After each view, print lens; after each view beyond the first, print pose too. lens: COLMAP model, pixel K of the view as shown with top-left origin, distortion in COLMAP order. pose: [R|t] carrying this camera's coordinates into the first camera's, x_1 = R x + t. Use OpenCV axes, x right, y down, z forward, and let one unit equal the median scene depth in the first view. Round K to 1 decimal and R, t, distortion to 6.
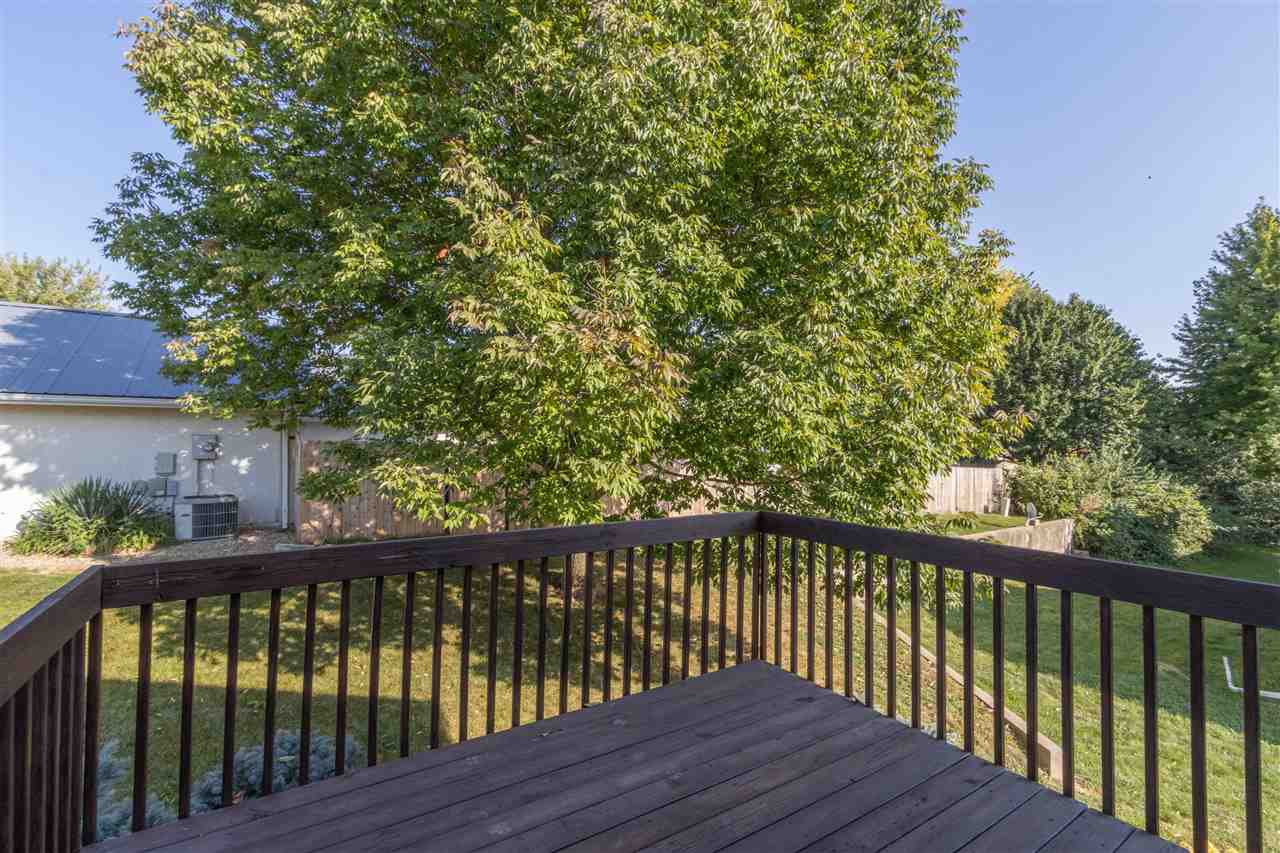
lens RADIAL K [[584.9, 0, 635.8], [0, 584.9, 428.6], [0, 0, 1]] dist [0.002241, -0.000045]
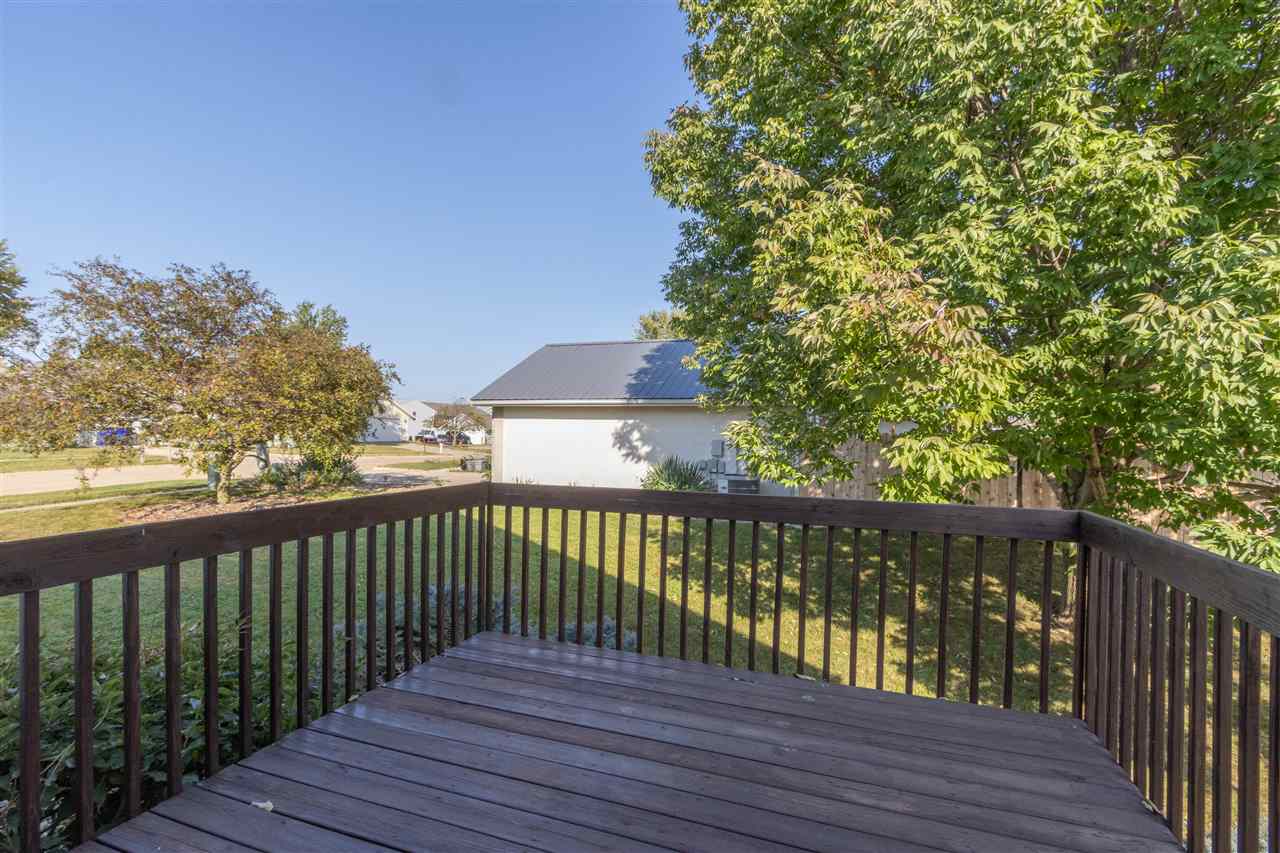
lens RADIAL K [[584.9, 0, 630.9], [0, 584.9, 429.7], [0, 0, 1]] dist [0.002241, -0.000045]
pose [[0.611938, 0.002237, -0.790902, 0.229174], [0.002348, 0.999986, 0.004645, 0.019711], [0.790902, -0.004700, 0.611925, 0.068621]]
